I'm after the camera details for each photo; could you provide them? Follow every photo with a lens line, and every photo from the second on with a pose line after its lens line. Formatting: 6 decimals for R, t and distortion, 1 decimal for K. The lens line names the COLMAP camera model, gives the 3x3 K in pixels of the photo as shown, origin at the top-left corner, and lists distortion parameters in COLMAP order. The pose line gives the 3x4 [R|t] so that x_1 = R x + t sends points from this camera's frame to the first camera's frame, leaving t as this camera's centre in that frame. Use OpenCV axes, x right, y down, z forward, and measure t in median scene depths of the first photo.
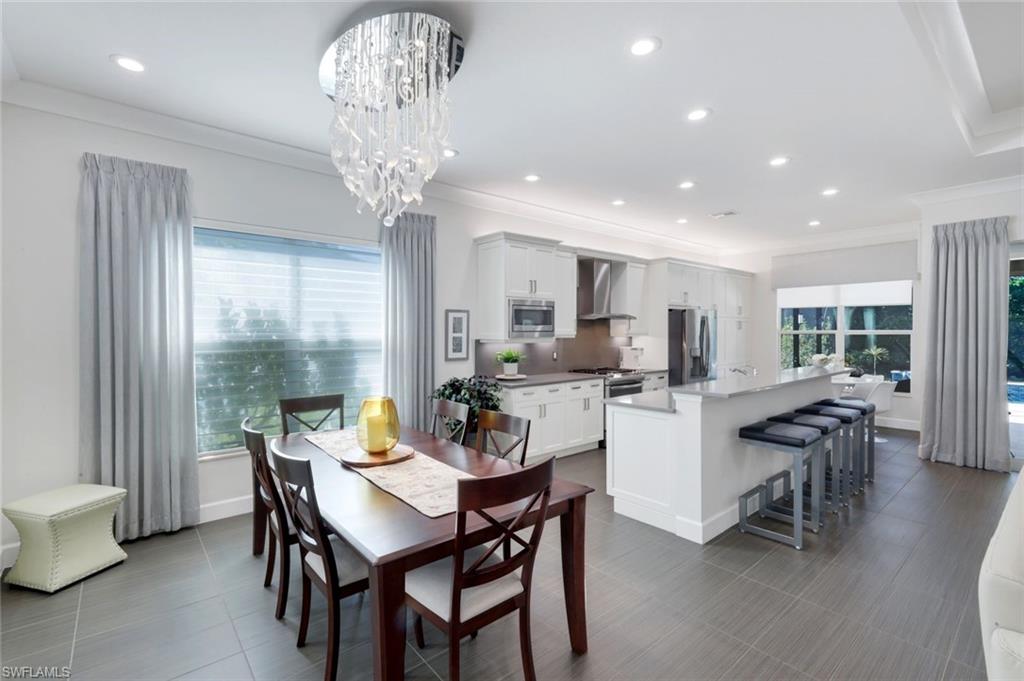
lens RADIAL K [[462.8, 0, 507.3], [0, 462.8, 337.3], [0, 0, 1]] dist [-0.000312, -0.000220]
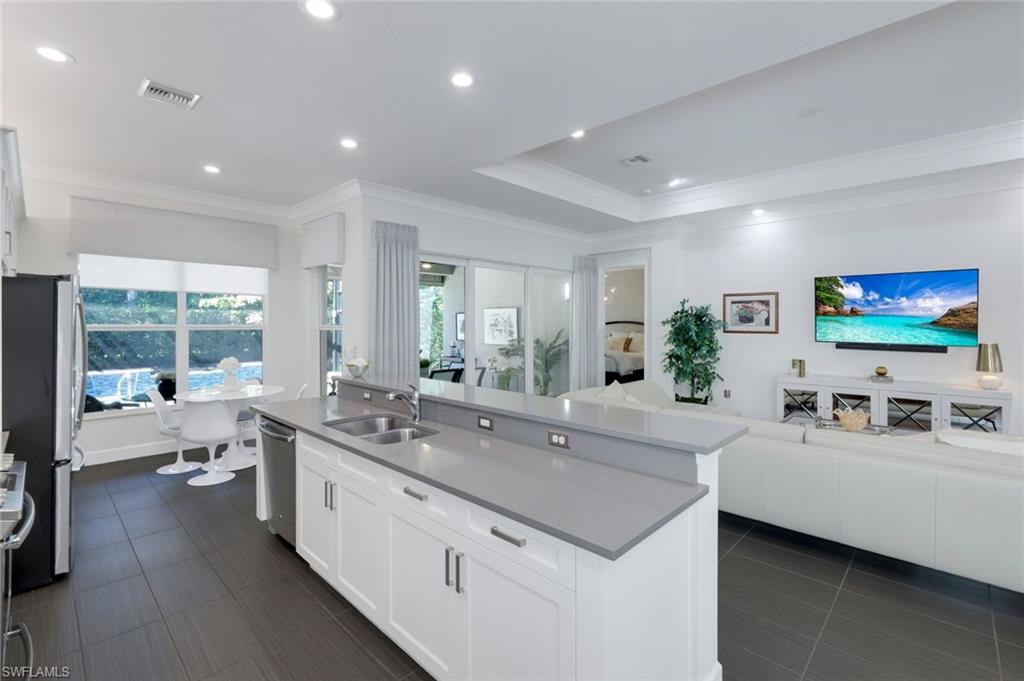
lens RADIAL K [[462.8, 0, 505.7], [0, 462.8, 323.7], [0, 0, 1]] dist [0.000772, 0.000098]
pose [[-0.099397, 0.002981, 0.995043, -0.088596], [0.010799, 0.999940, -0.001917, -0.011890], [-0.994989, 0.010555, -0.099423, 0.780321]]
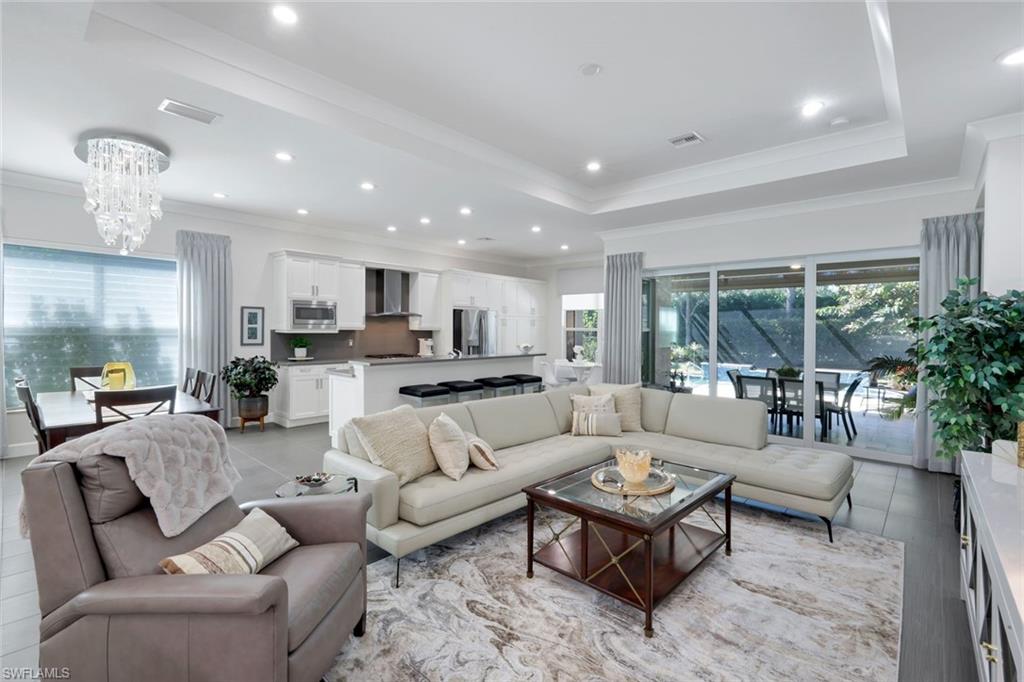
lens RADIAL K [[462.8, 0, 507.3], [0, 462.8, 337.8], [0, 0, 1]] dist [-0.000312, -0.000220]
pose [[0.992511, 0.013398, 0.121416, 0.418603], [-0.014500, 0.999861, 0.008197, 0.006651], [-0.121289, -0.009896, 0.992568, -0.365115]]
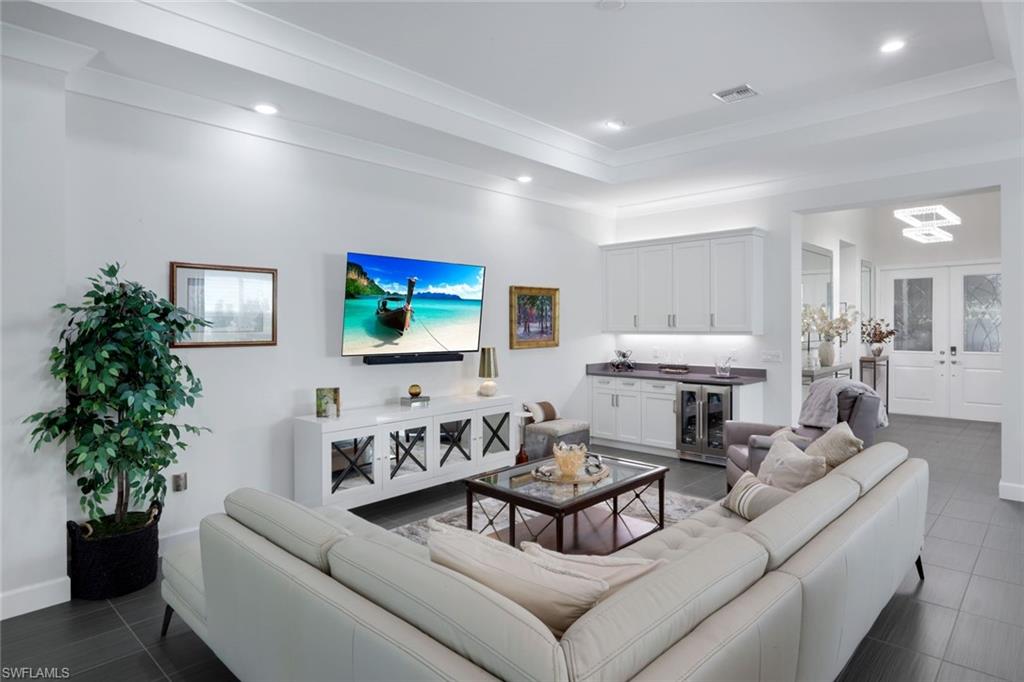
lens RADIAL K [[582.7, 0, 510.9], [0, 582.7, 321.1], [0, 0, 1]] dist [-0.000492, 0.000188]
pose [[-0.993189, 0.006607, -0.116325, 0.770382], [0.005718, 0.999952, 0.007975, -0.019694], [0.116372, 0.007255, -0.993179, 0.812000]]
